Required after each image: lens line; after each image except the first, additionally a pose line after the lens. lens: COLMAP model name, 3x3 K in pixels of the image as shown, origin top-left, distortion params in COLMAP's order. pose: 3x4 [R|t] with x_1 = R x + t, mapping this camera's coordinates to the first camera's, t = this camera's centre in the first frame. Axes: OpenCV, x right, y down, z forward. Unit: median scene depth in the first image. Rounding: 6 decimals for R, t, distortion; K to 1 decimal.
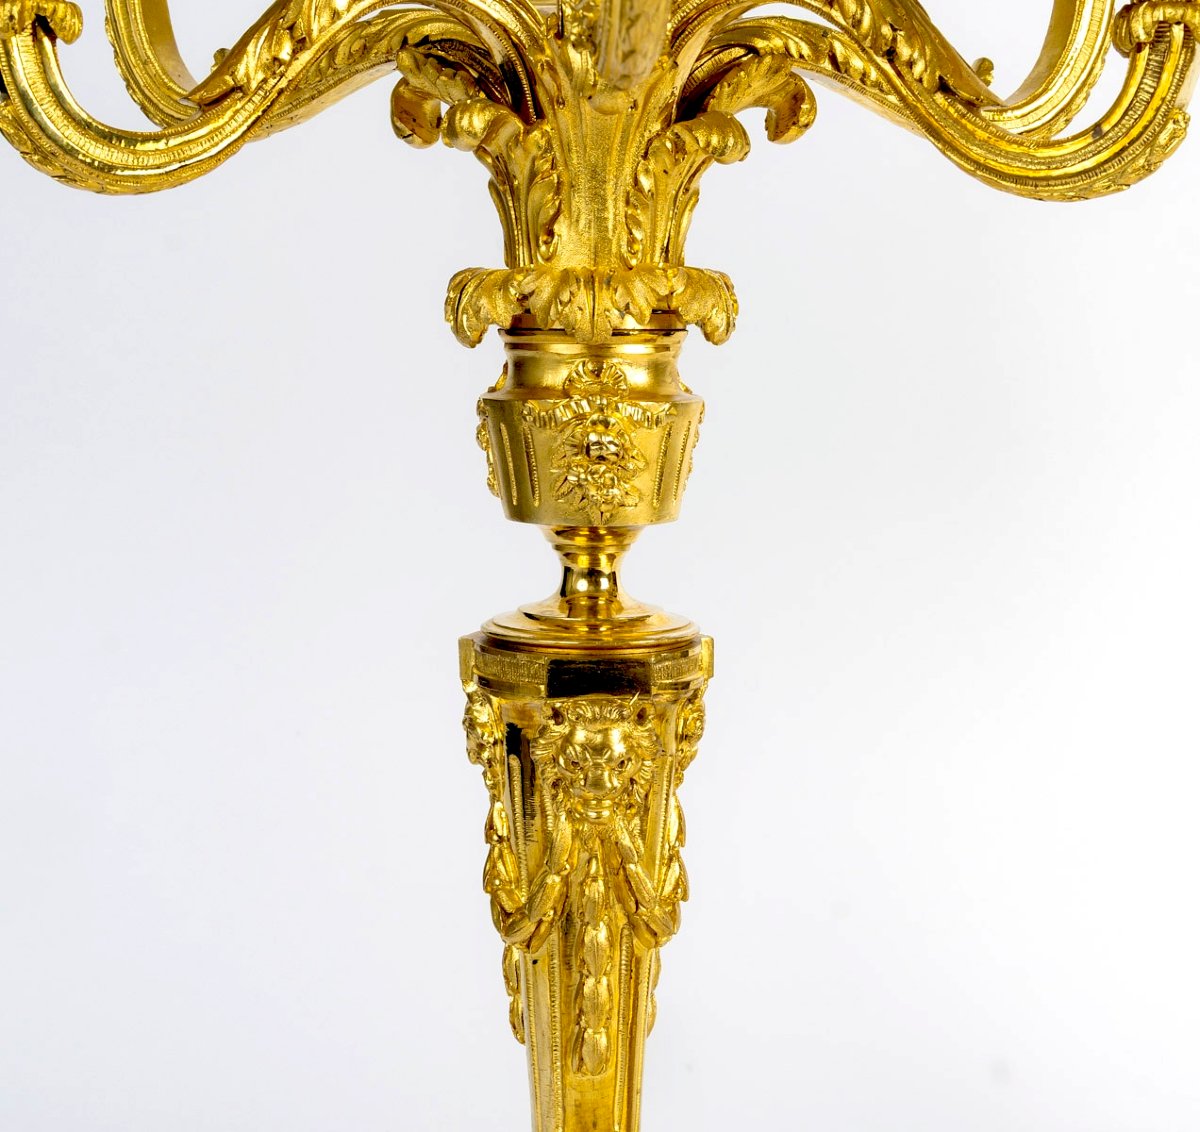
lens RADIAL K [[1982.9, 0, 600.0], [0, 1982.9, 566.0], [0, 0, 1]] dist [-0.014601, -0.056978]
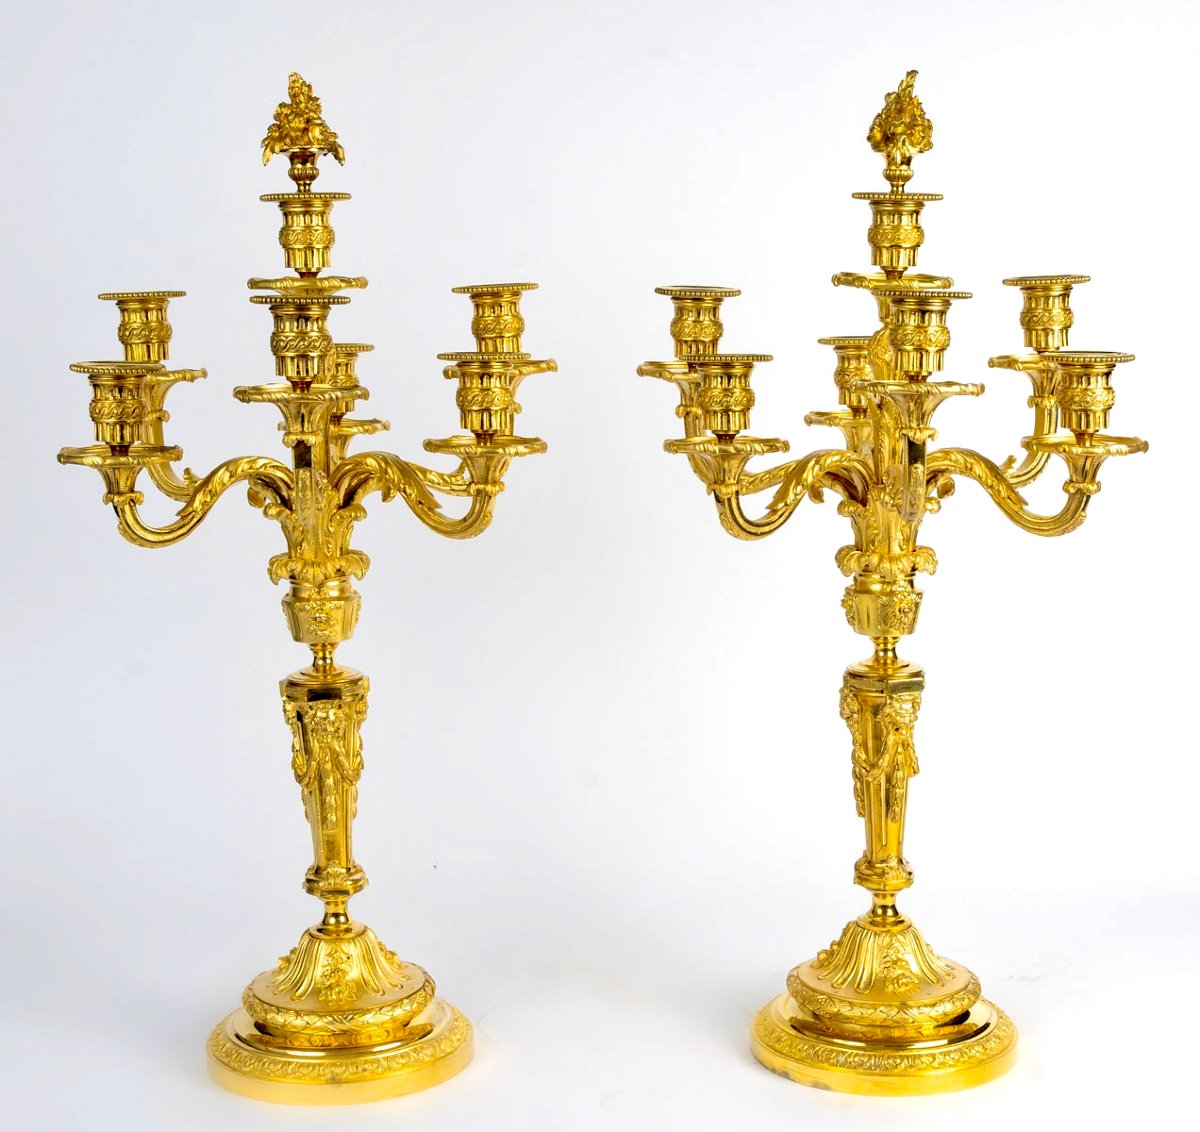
lens RADIAL K [[1982.9, 0, 600.0], [0, 1982.9, 566.0], [0, 0, 1]] dist [-0.014601, -0.056978]
pose [[0.998951, -0.040331, 0.021692, 0.347808], [0.039690, 0.998785, 0.029218, -0.201873], [-0.022844, -0.028327, 0.999338, -1.930937]]
